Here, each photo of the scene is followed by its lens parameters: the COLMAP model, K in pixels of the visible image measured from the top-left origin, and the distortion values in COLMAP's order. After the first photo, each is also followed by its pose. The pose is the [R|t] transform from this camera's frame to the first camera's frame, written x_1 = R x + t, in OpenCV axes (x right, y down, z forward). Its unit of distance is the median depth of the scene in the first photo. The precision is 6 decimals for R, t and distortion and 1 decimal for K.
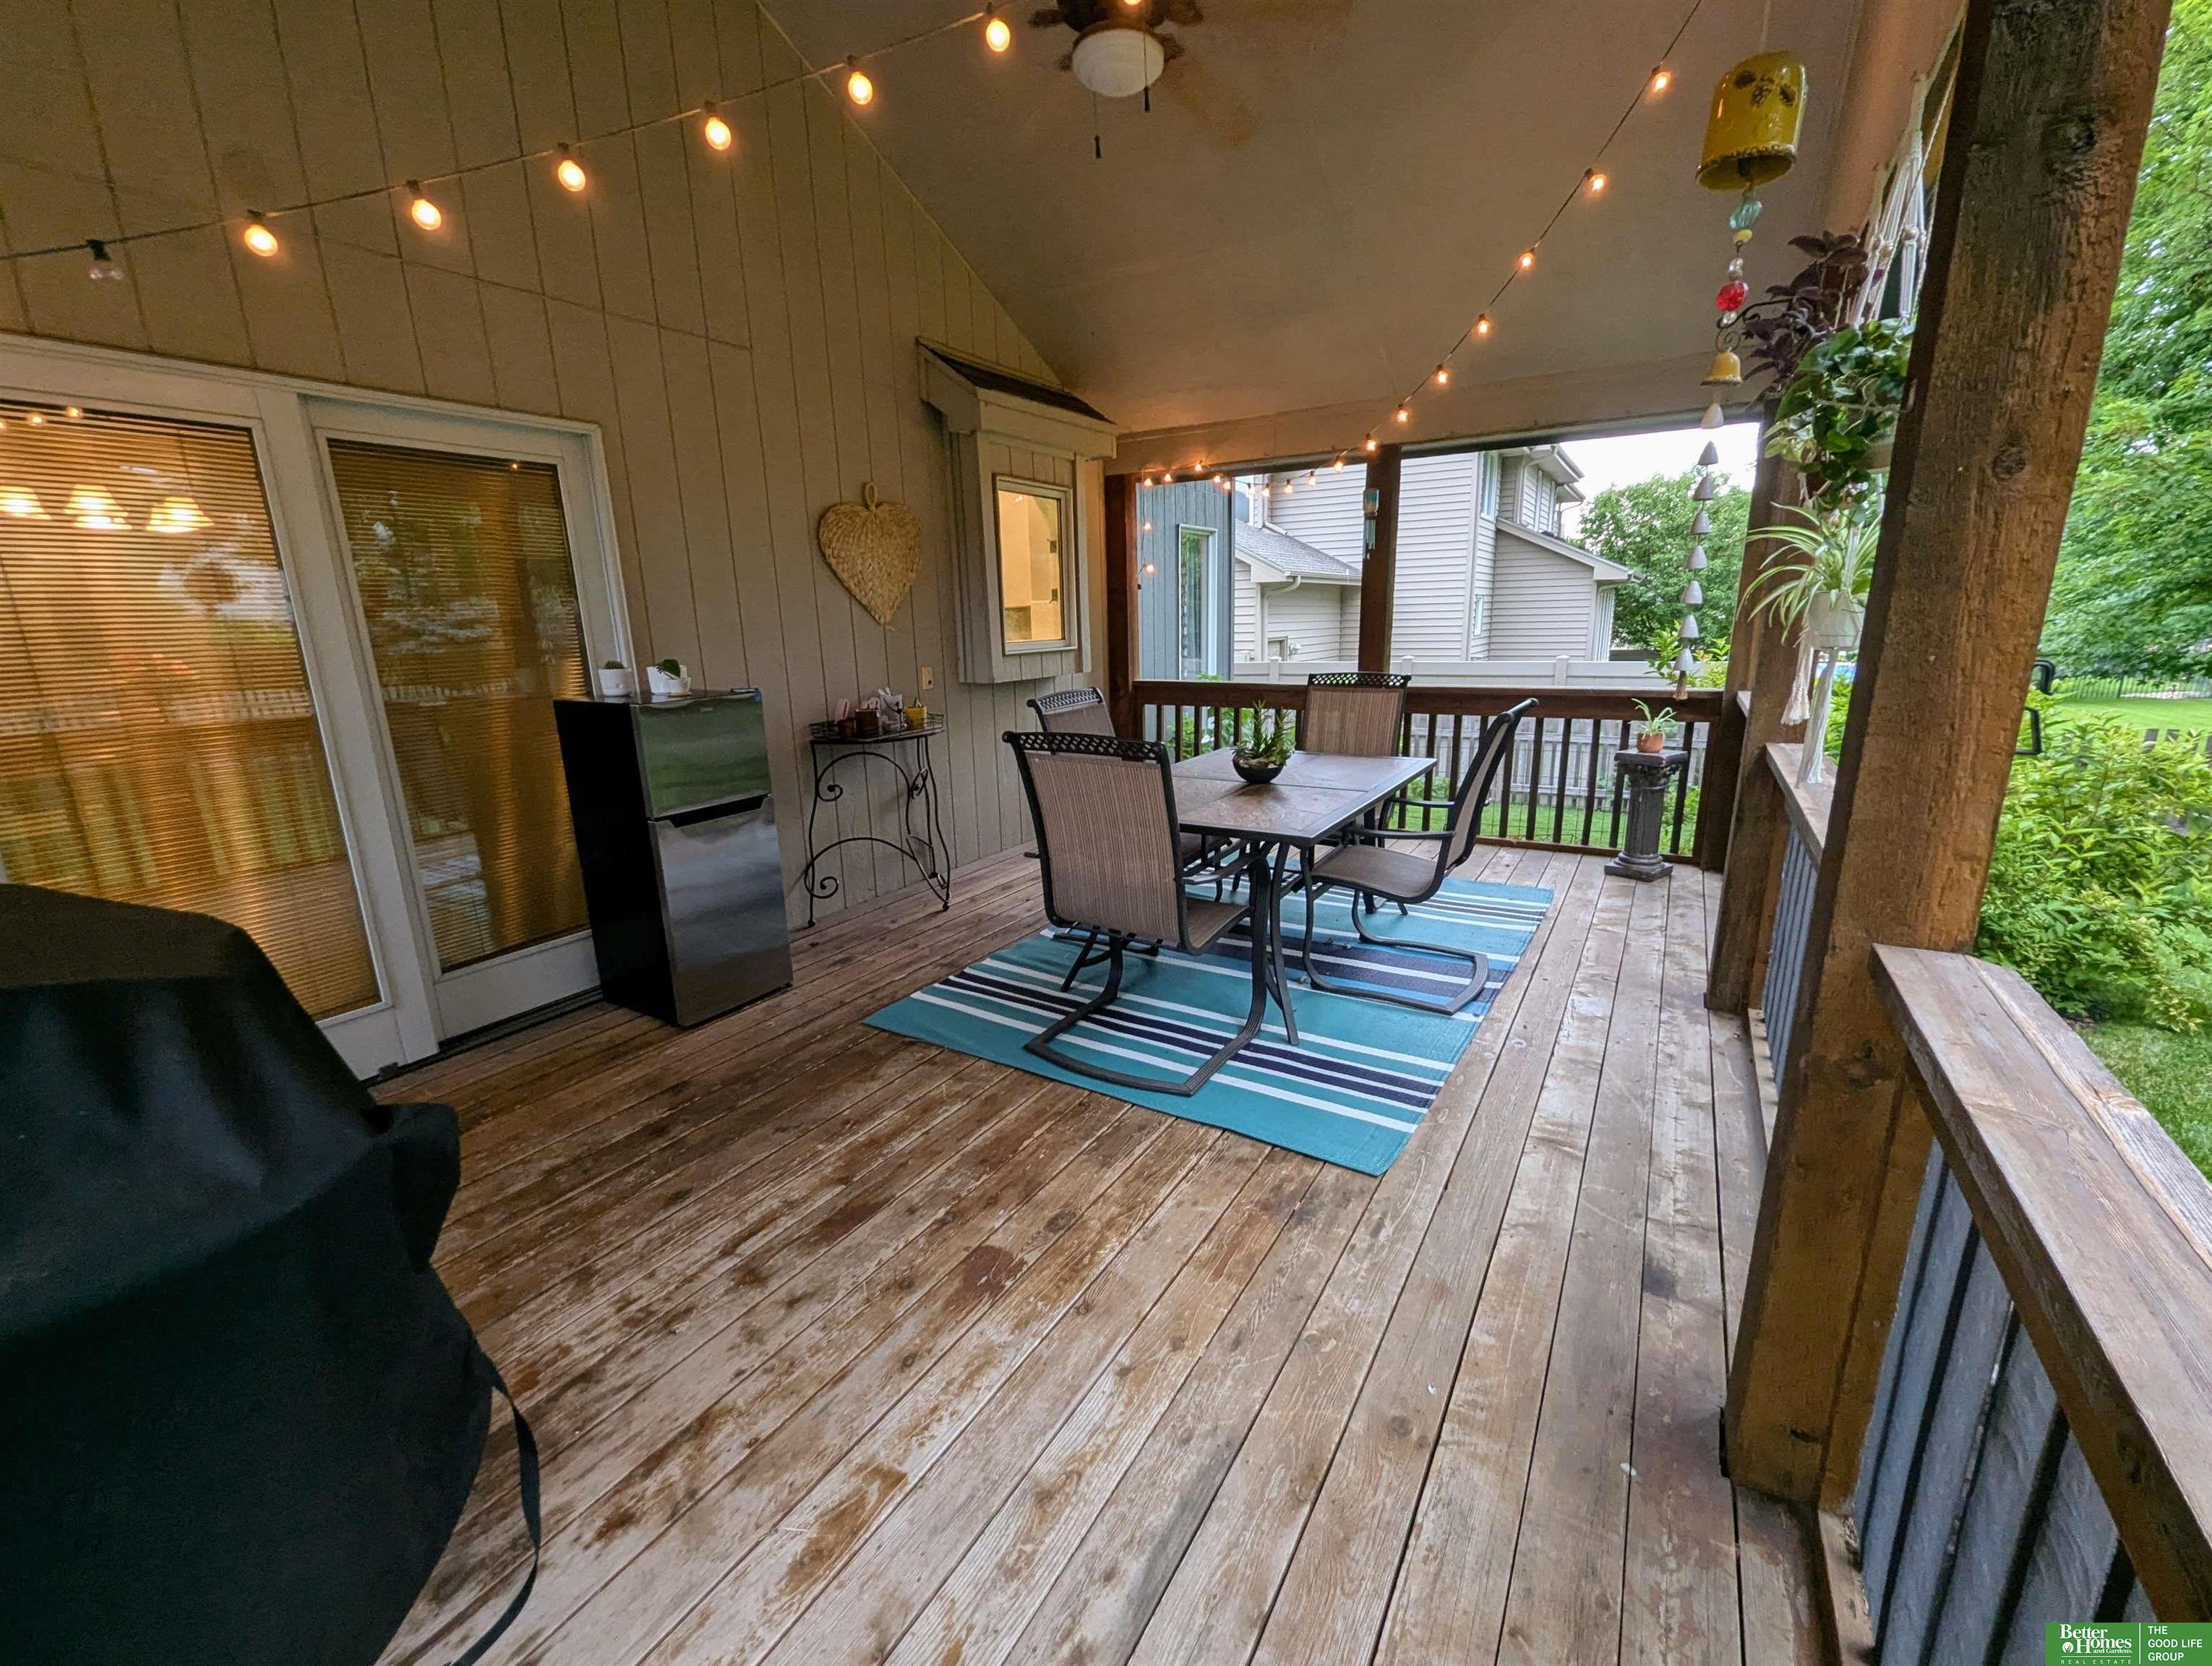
lens RADIAL K [[916.5, 0, 1105.7], [0, 916.5, 834.1], [0, 0, 1]] dist [0.005942, -0.000199]
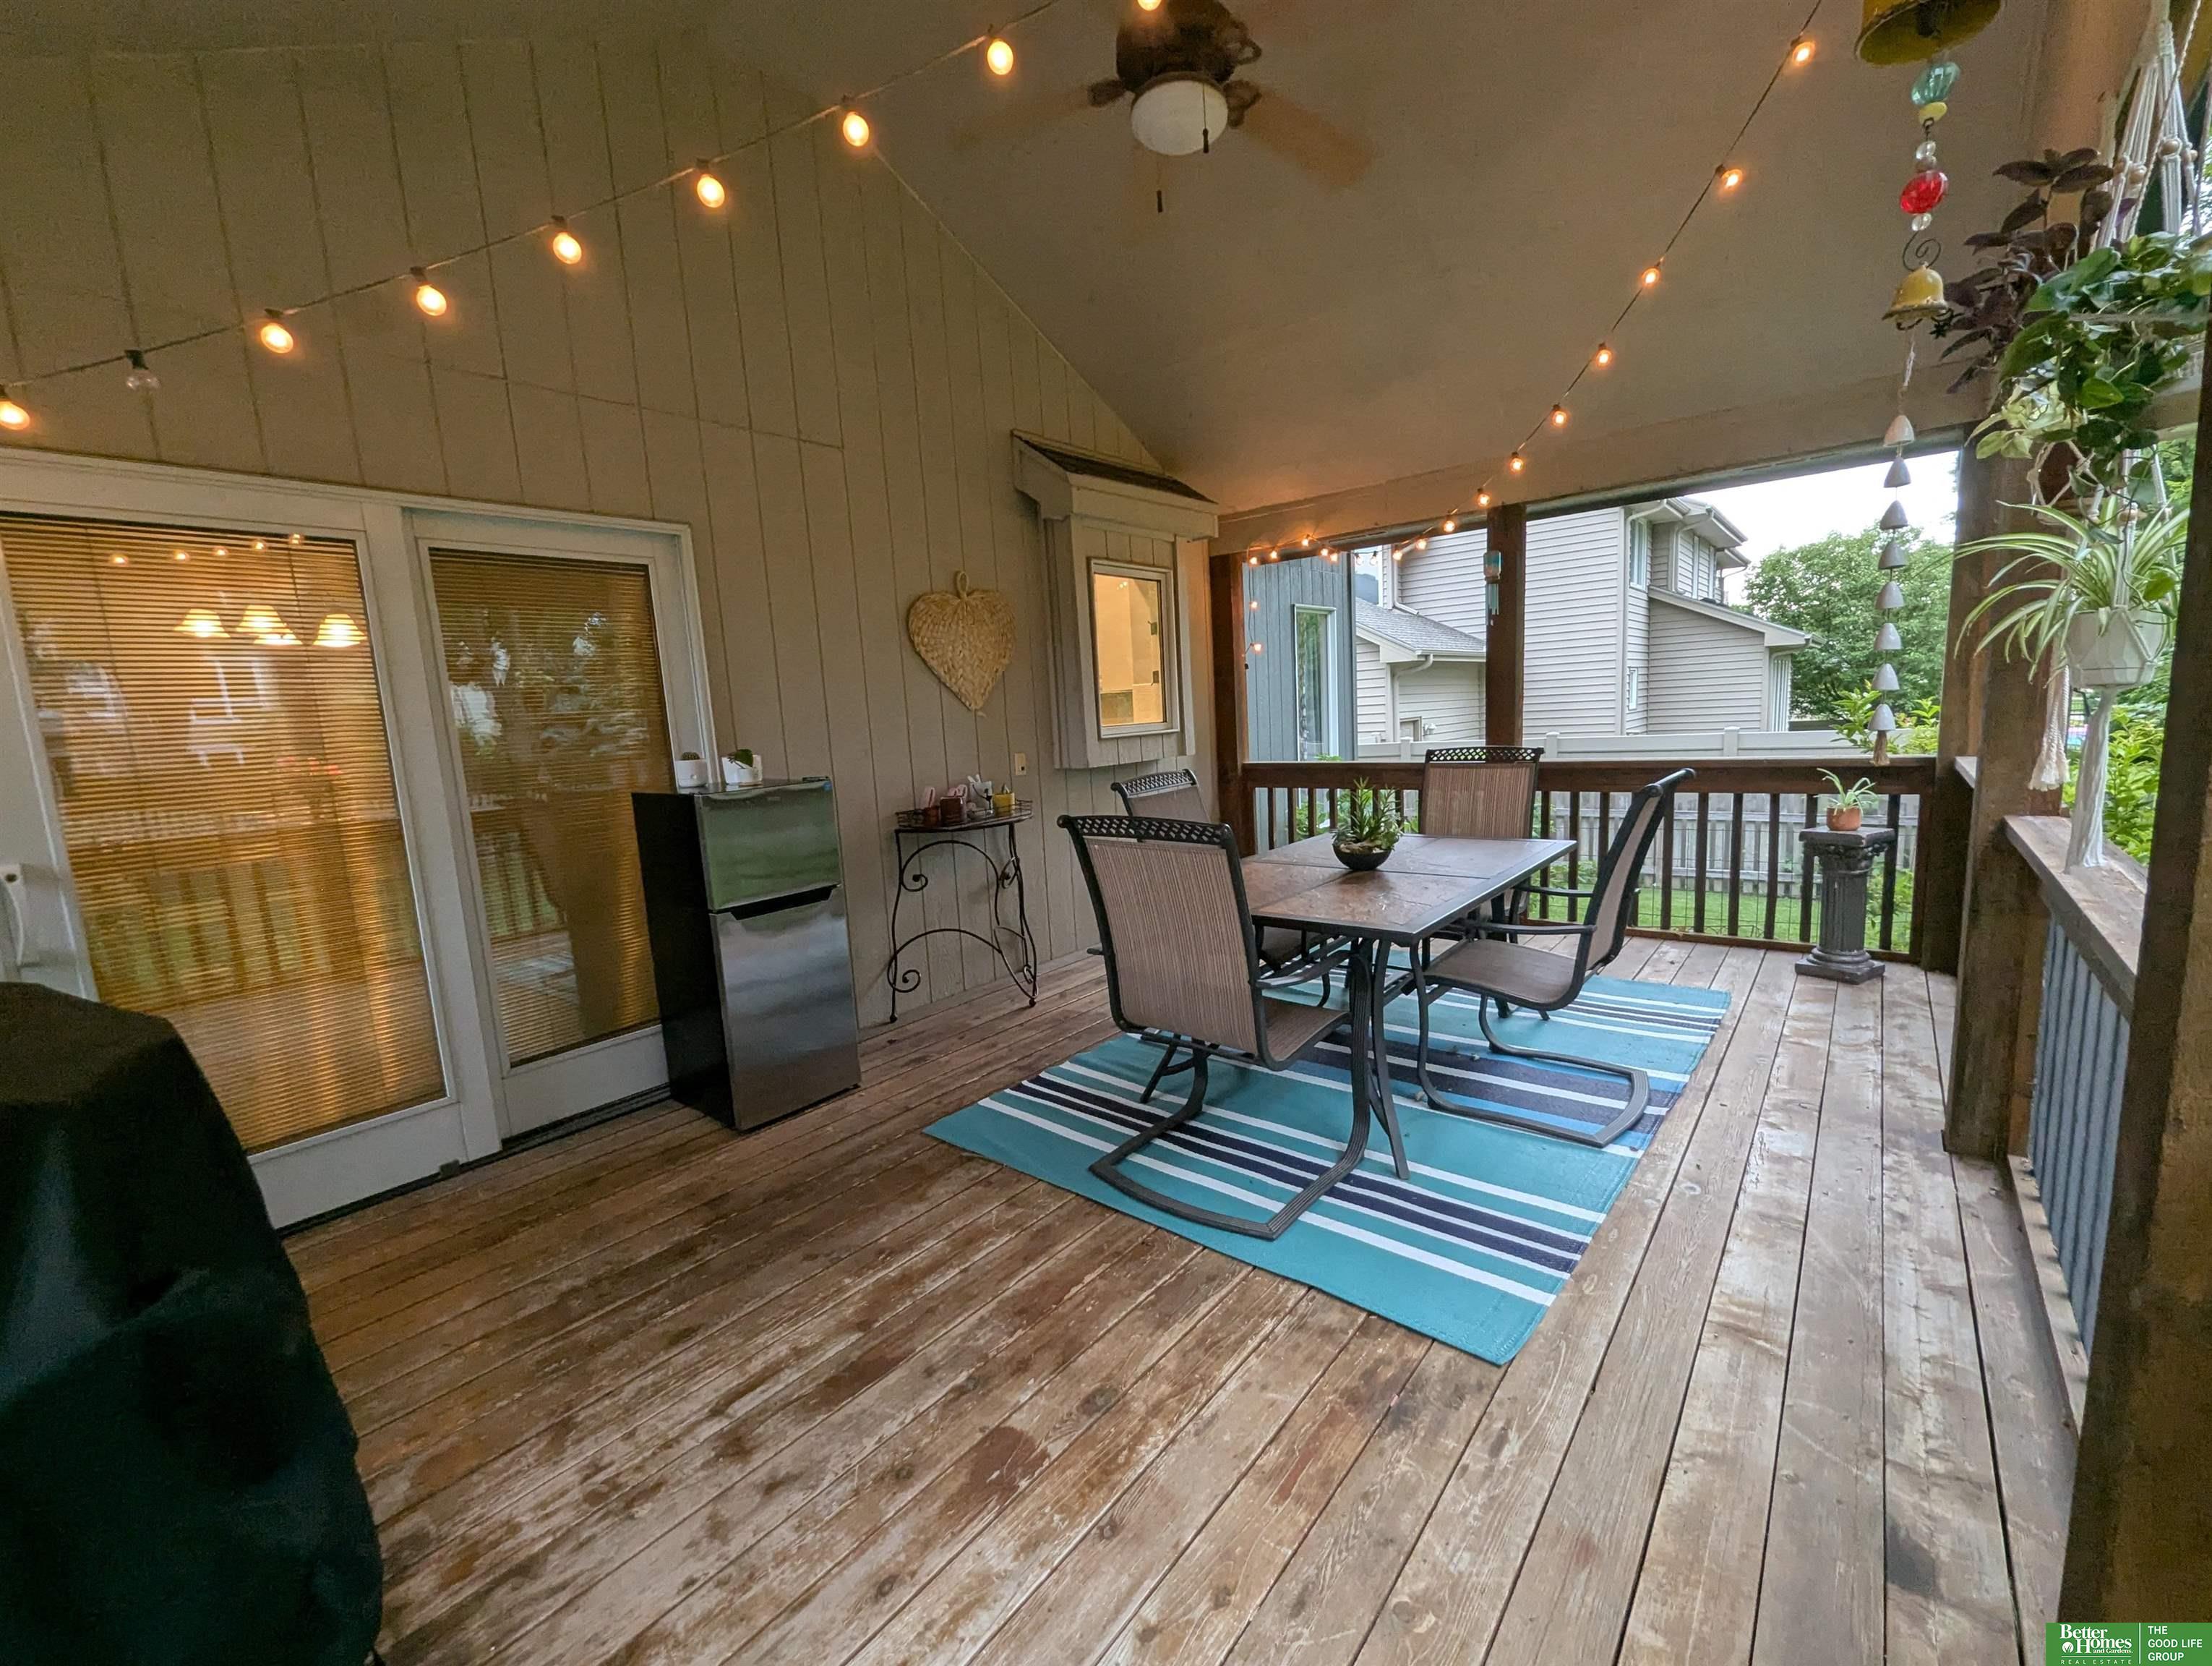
lens RADIAL K [[916.5, 0, 1107.9], [0, 916.5, 839.1], [0, 0, 1]] dist [0.005942, -0.000199]
pose [[0.989730, -0.011510, -0.142483, 0.061717], [-0.001256, 0.996015, -0.089182, -0.006673], [0.142942, 0.088445, 0.985771, 0.101846]]
